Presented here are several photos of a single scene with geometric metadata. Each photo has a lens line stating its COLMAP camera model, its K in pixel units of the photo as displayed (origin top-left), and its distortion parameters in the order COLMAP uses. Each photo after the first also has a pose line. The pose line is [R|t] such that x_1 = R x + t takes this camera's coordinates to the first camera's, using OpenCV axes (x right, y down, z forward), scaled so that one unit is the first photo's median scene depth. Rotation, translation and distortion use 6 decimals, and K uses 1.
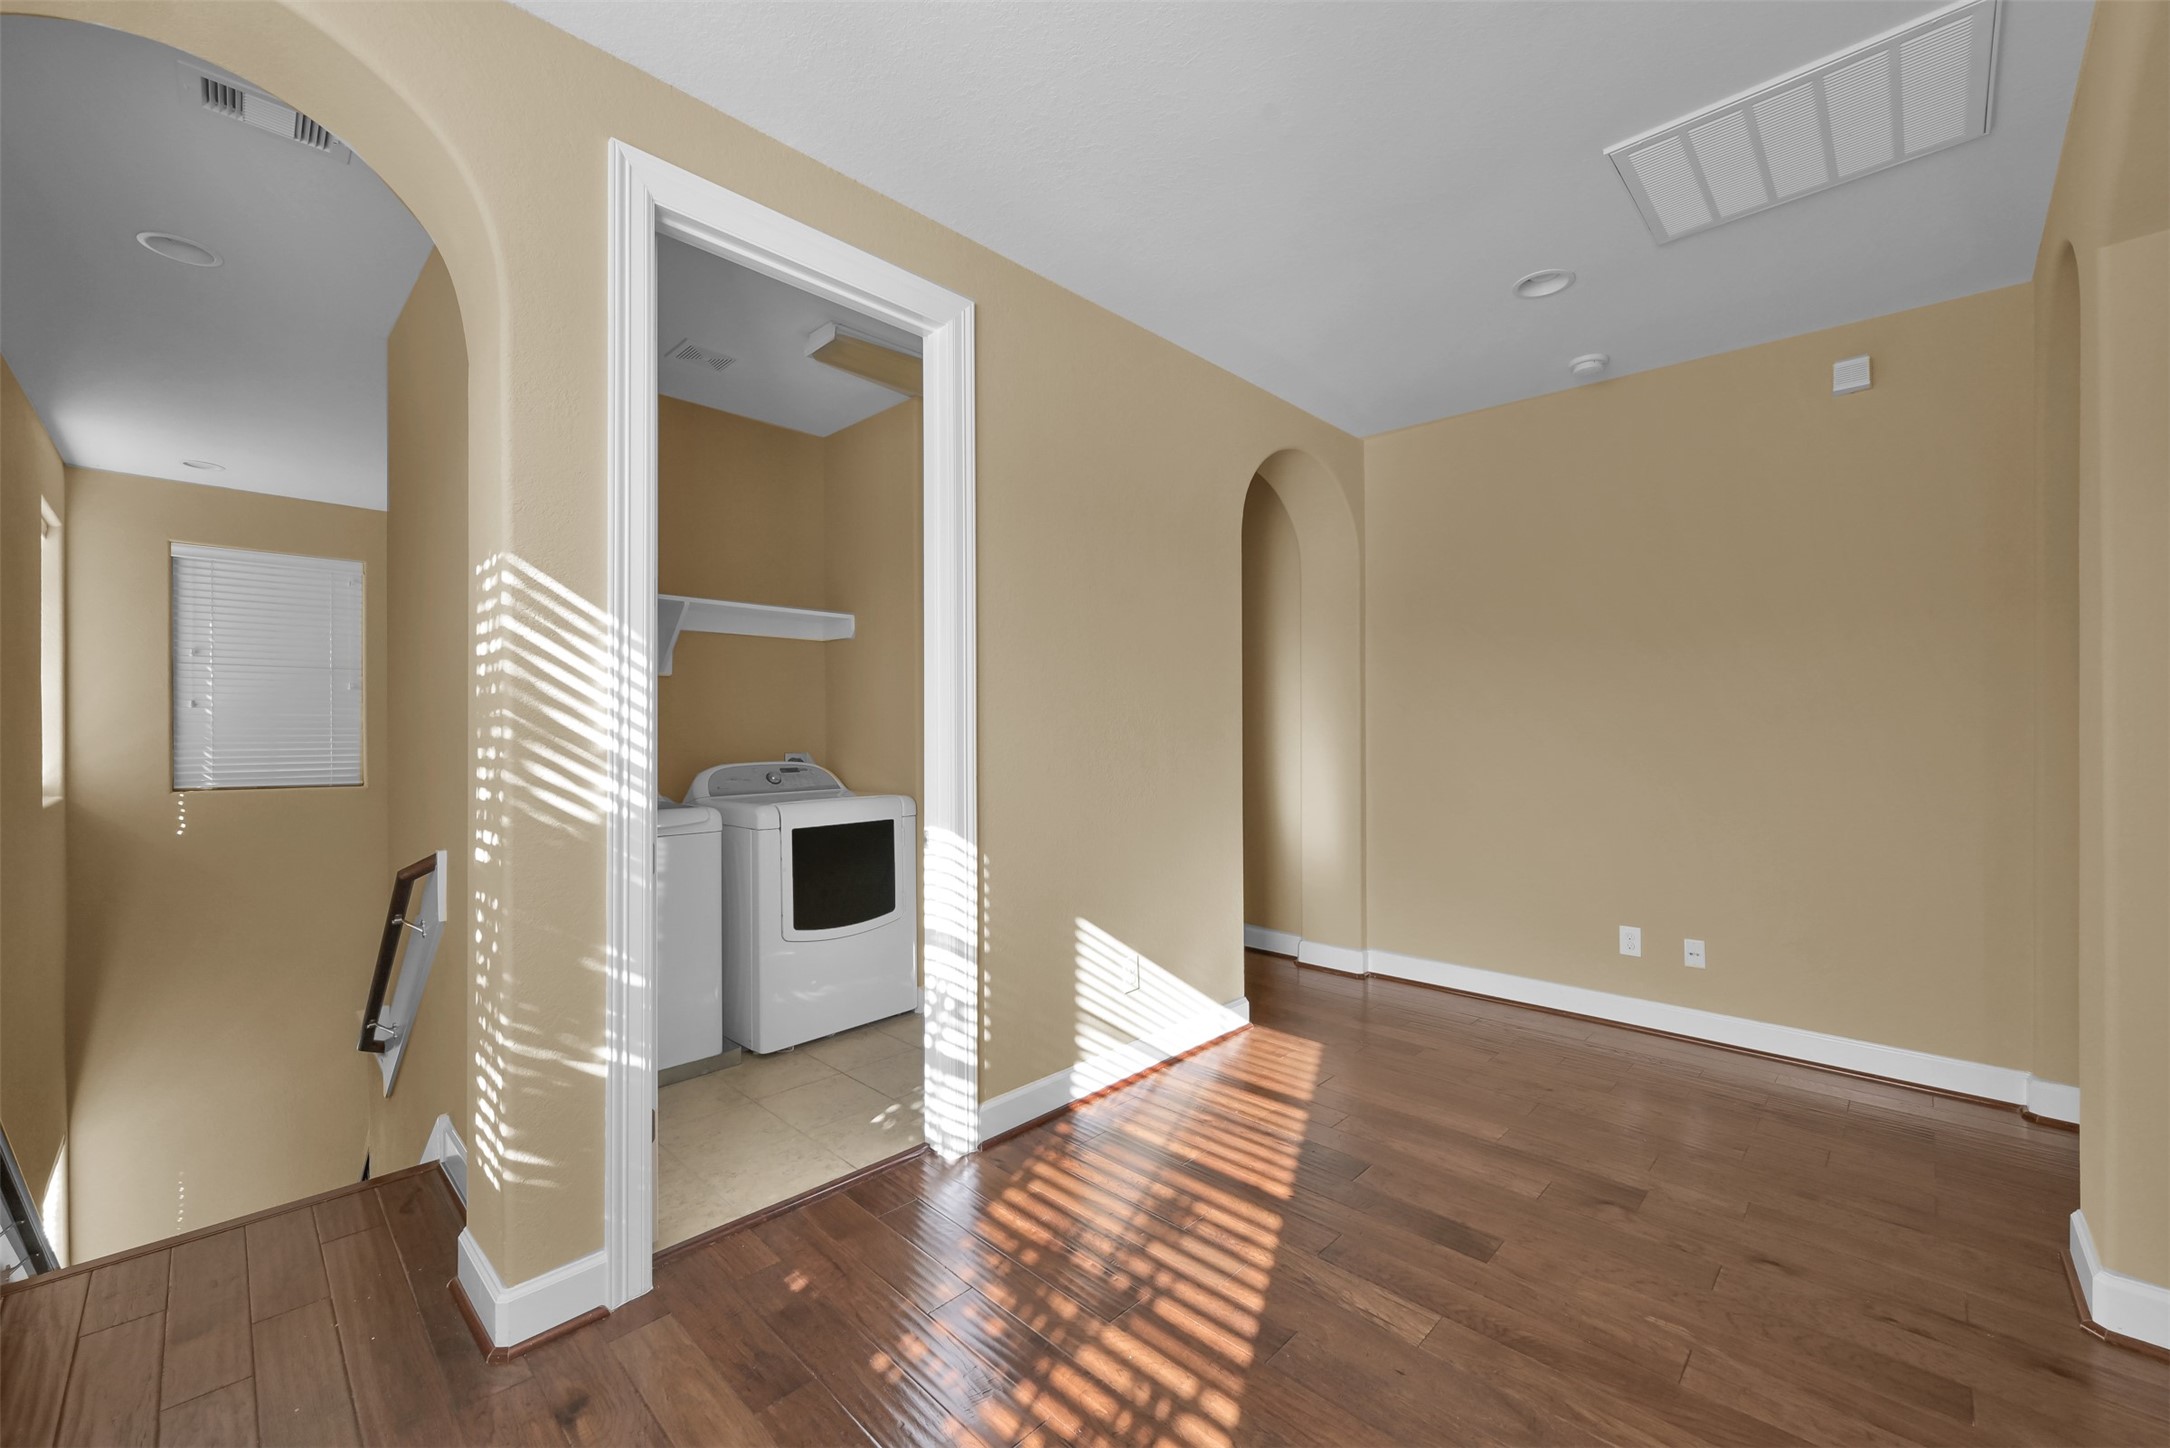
lens RADIAL K [[857.2, 0, 1090.4], [0, 857.2, 723.4], [0, 0, 1]] dist [-0.005060, 0.000831]
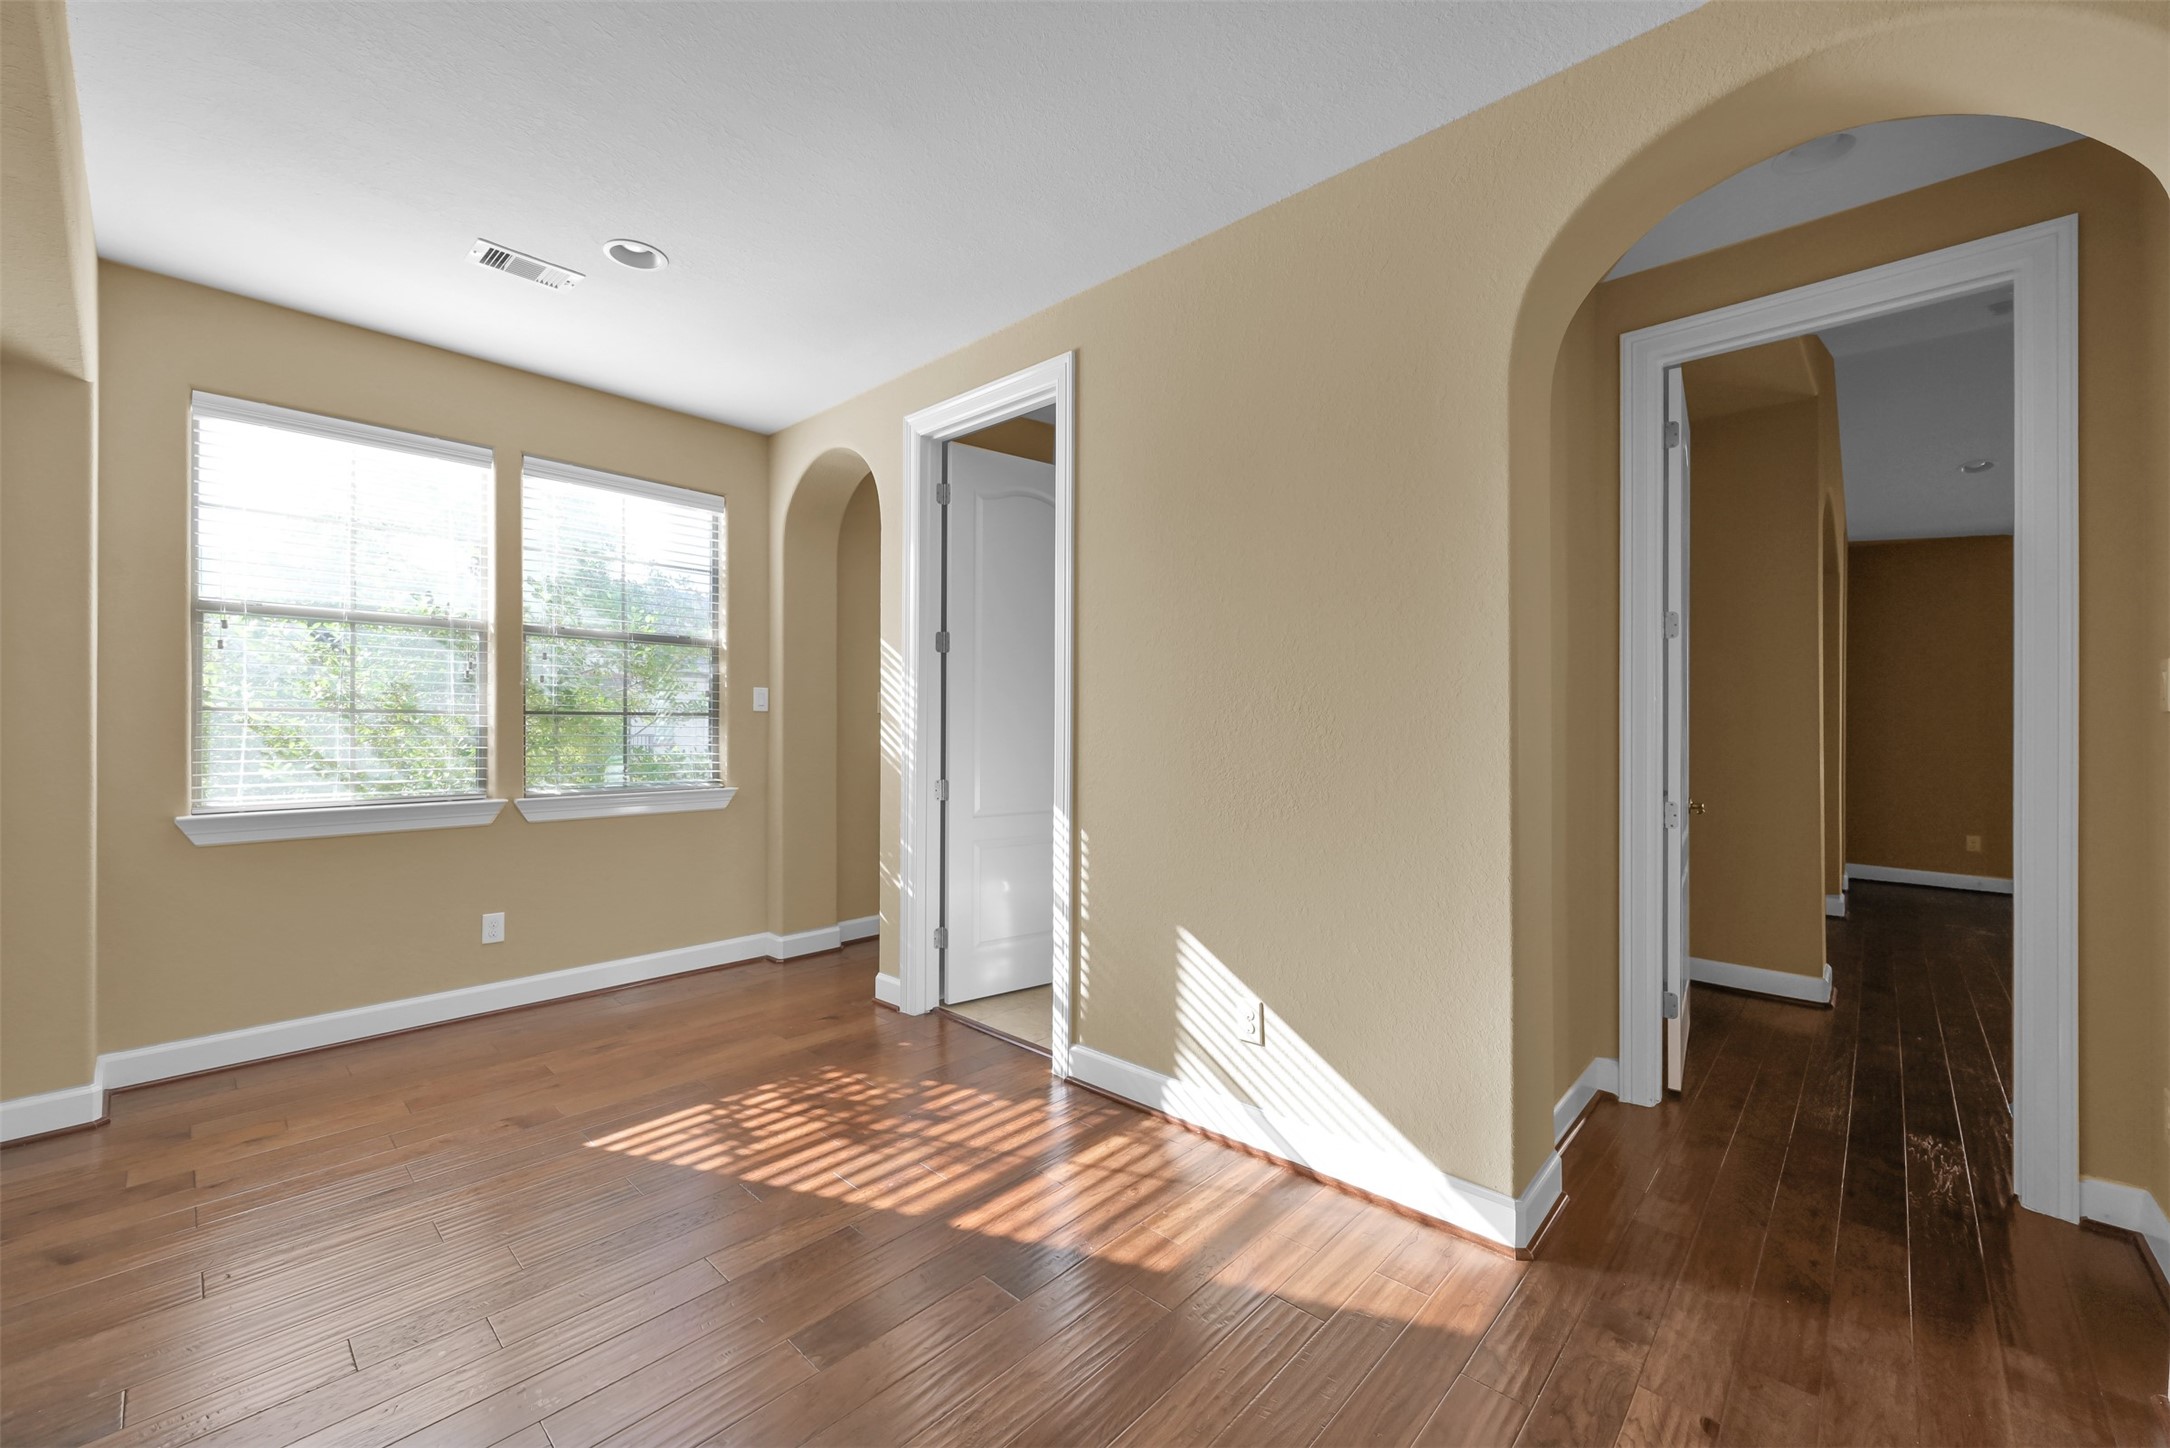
lens RADIAL K [[857.2, 0, 1087.2], [0, 857.2, 723.8], [0, 0, 1]] dist [-0.005060, 0.000831]
pose [[0.045165, 0.025262, -0.998660, 1.032183], [0.001782, 0.999677, 0.025368, -0.021694], [0.998978, -0.002926, 0.045106, 0.973397]]
